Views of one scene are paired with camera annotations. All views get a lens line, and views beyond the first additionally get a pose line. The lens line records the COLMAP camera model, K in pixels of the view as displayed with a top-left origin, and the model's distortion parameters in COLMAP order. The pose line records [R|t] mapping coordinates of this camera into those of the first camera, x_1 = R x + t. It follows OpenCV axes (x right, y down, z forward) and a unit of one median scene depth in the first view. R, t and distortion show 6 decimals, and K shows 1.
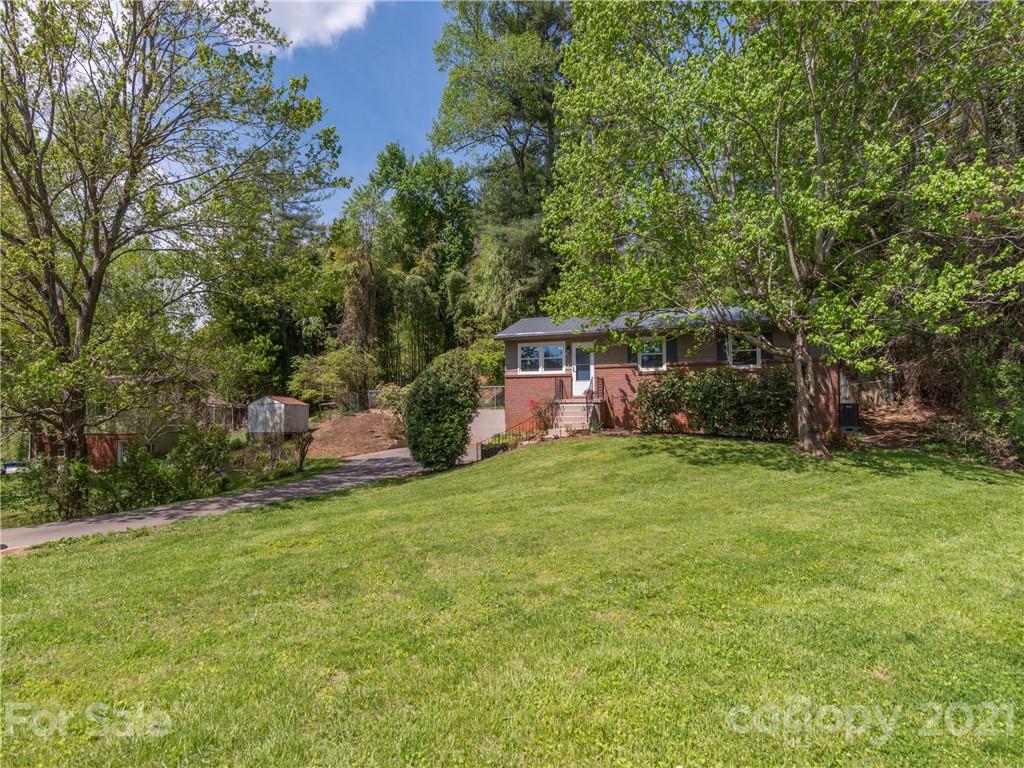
lens RADIAL K [[506.7, 0, 508.2], [0, 506.7, 386.3], [0, 0, 1]] dist [0.007229, -0.000192]
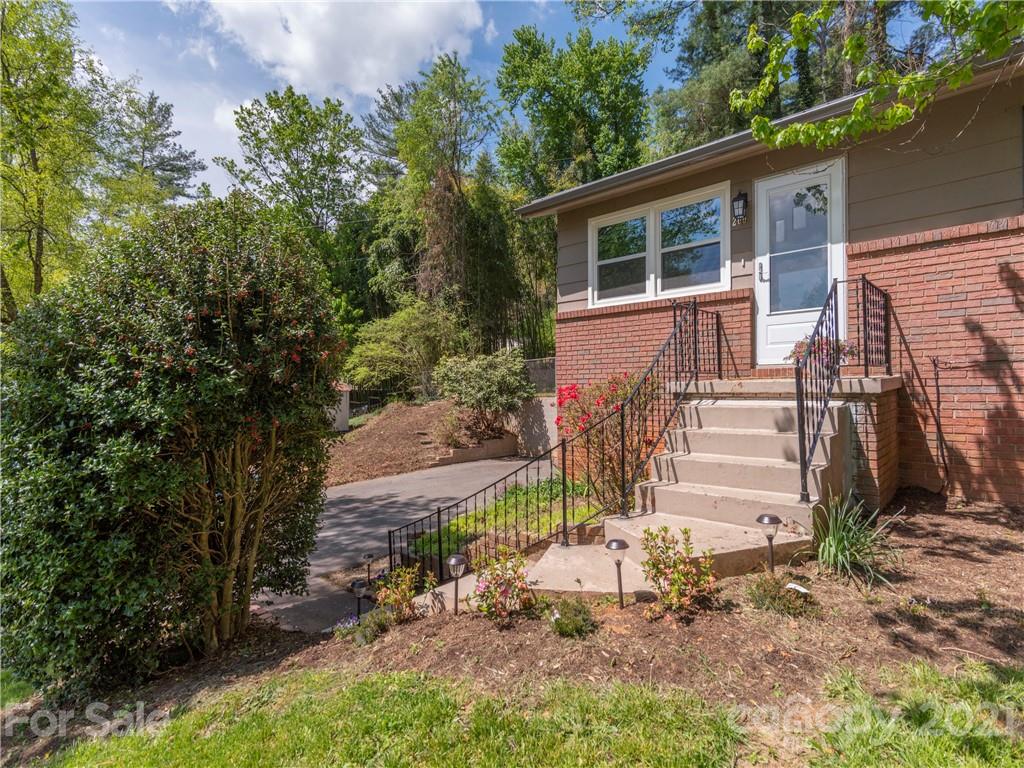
lens RADIAL K [[506.7, 0, 522.0], [0, 506.7, 384.5], [0, 0, 1]] dist [0.007229, -0.000192]
pose [[0.919576, -0.005106, -0.392878, 0.115778], [0.020975, 0.999128, 0.036109, 0.015951], [0.392351, -0.041446, 0.918881, 0.674728]]
